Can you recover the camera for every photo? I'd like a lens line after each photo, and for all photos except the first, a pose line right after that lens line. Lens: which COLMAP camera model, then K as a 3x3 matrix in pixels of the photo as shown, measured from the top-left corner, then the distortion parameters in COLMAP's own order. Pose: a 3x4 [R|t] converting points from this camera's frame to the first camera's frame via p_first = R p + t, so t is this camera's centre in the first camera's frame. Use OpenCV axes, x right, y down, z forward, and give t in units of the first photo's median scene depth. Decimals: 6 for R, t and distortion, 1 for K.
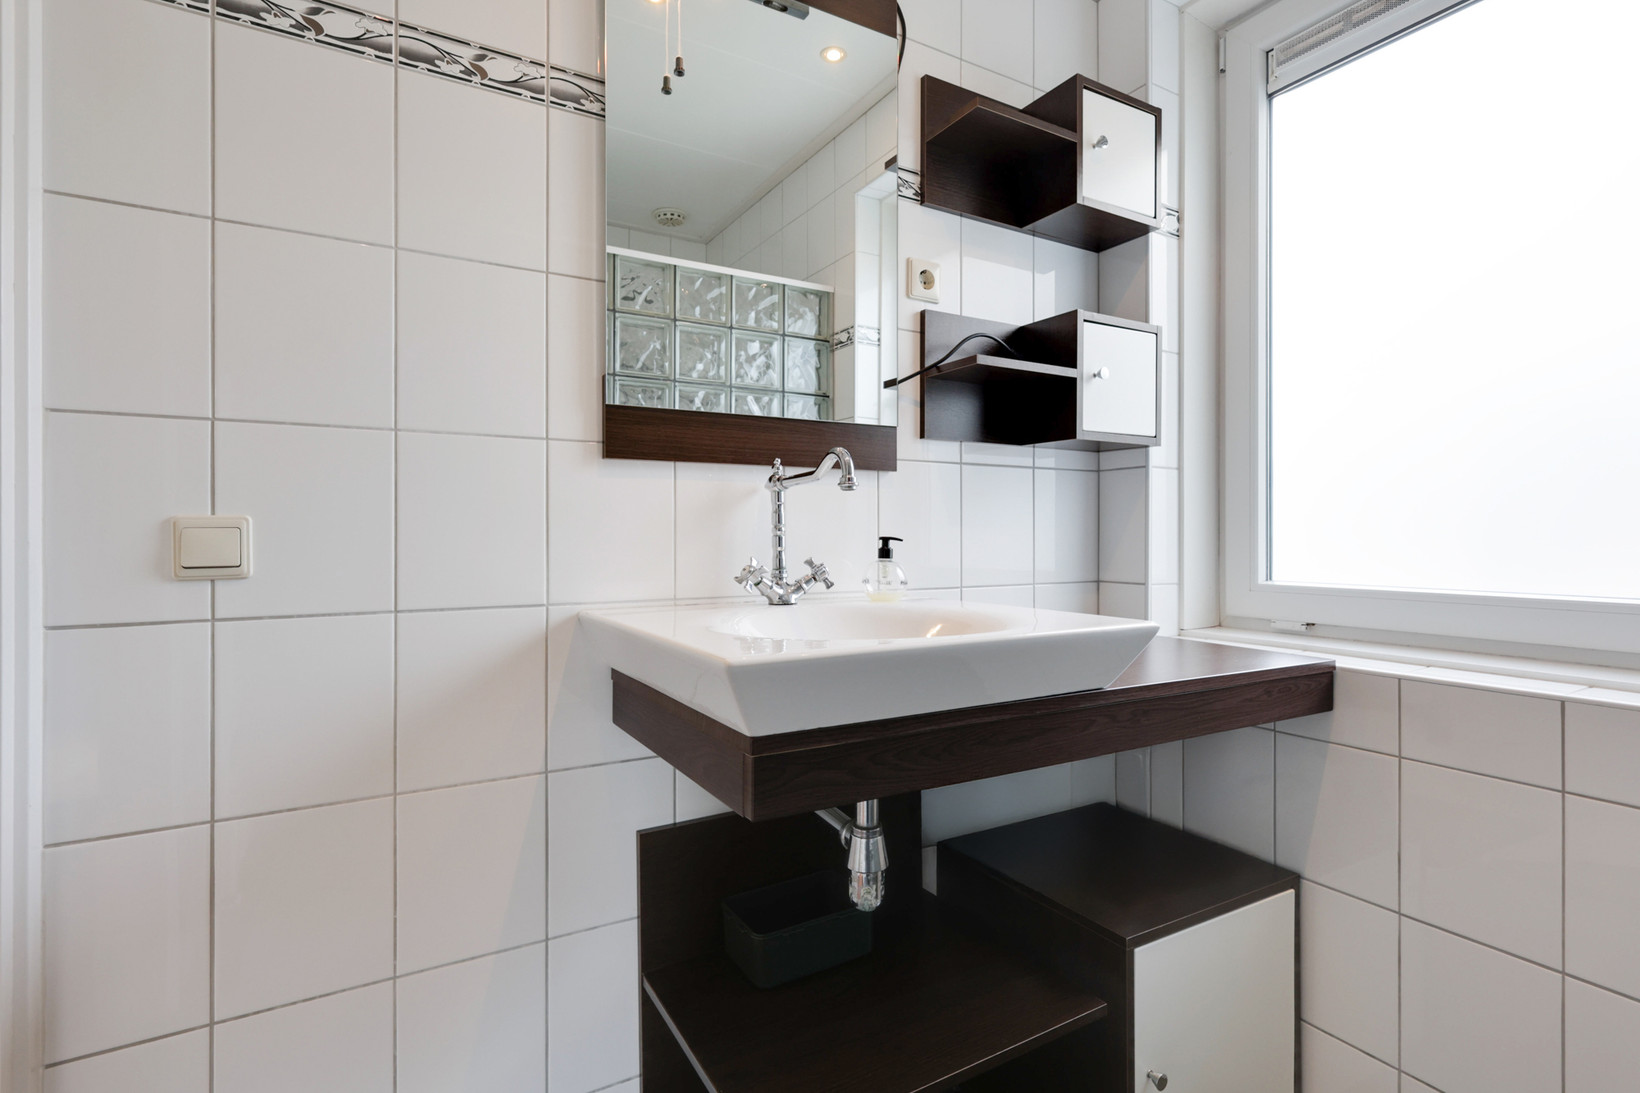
lens RADIAL K [[793.8, 0, 825.9], [0, 793.8, 536.6], [0, 0, 1]] dist [0.004228, -0.000164]
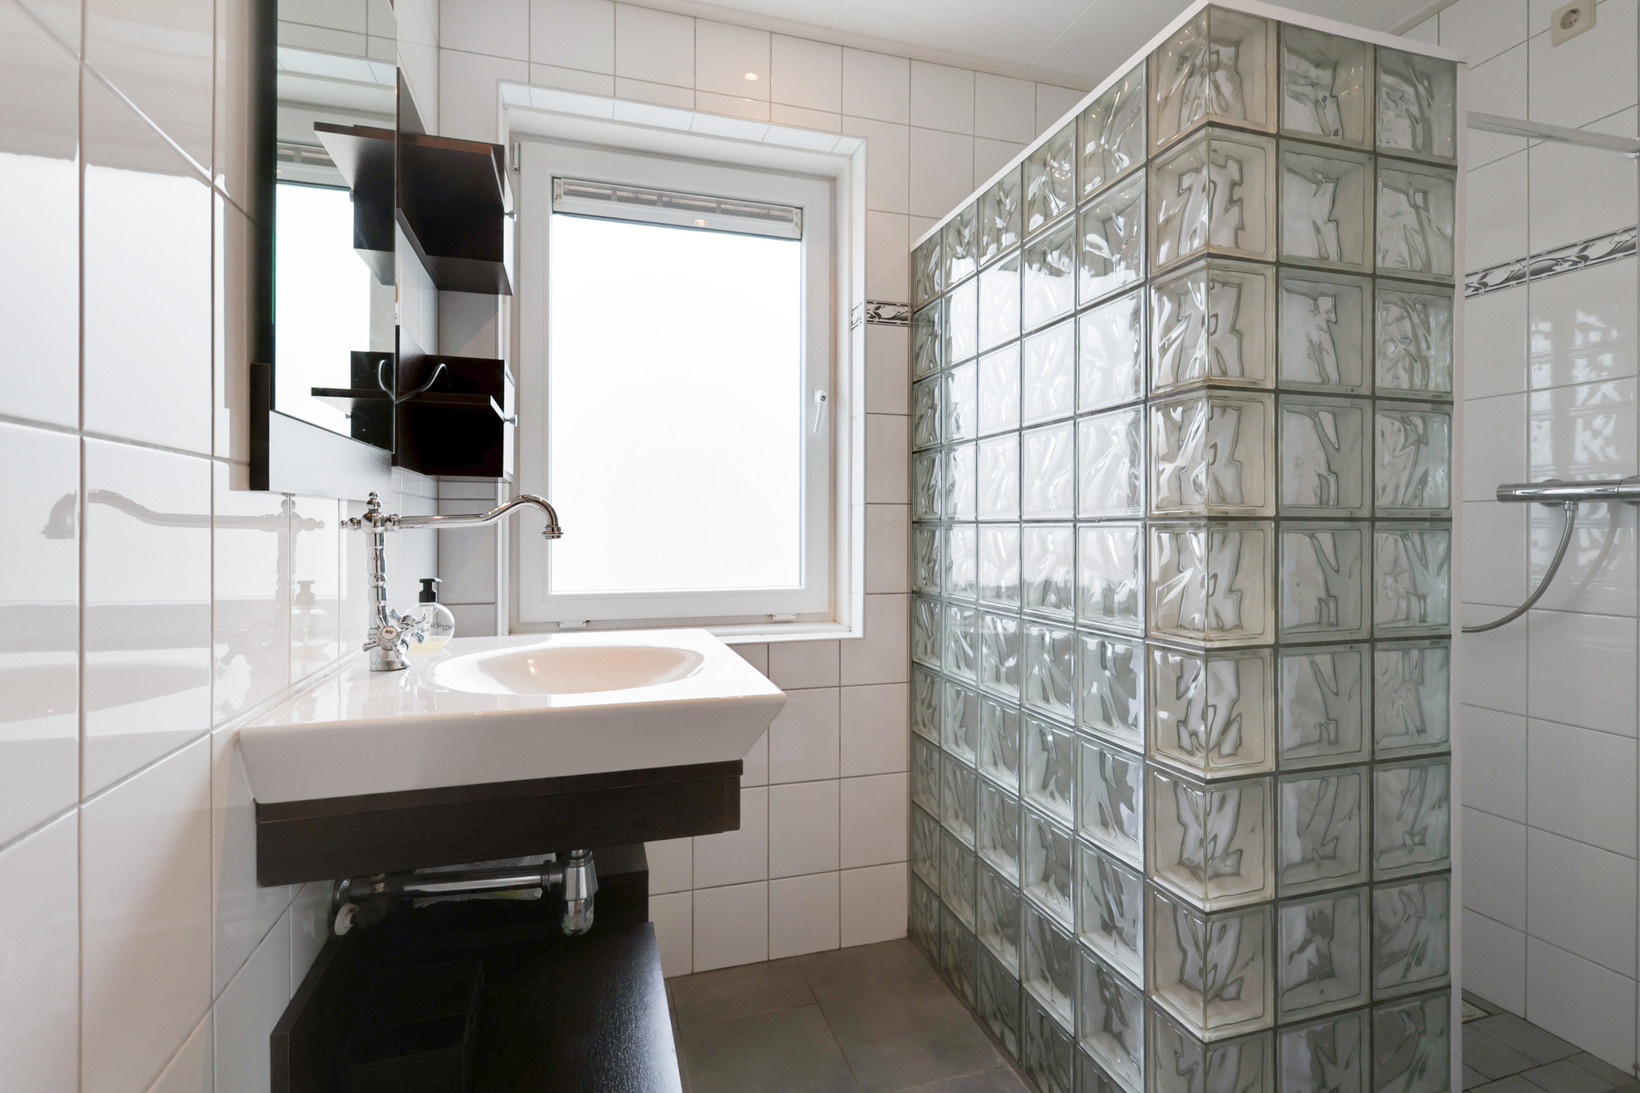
lens RADIAL K [[793.8, 0, 826.9], [0, 793.8, 537.7], [0, 0, 1]] dist [0.004228, -0.000164]
pose [[0.238907, -0.014544, 0.970933, -0.751070], [0.006262, 0.999890, 0.013437, -0.059949], [-0.971022, 0.002870, 0.238972, 0.350581]]
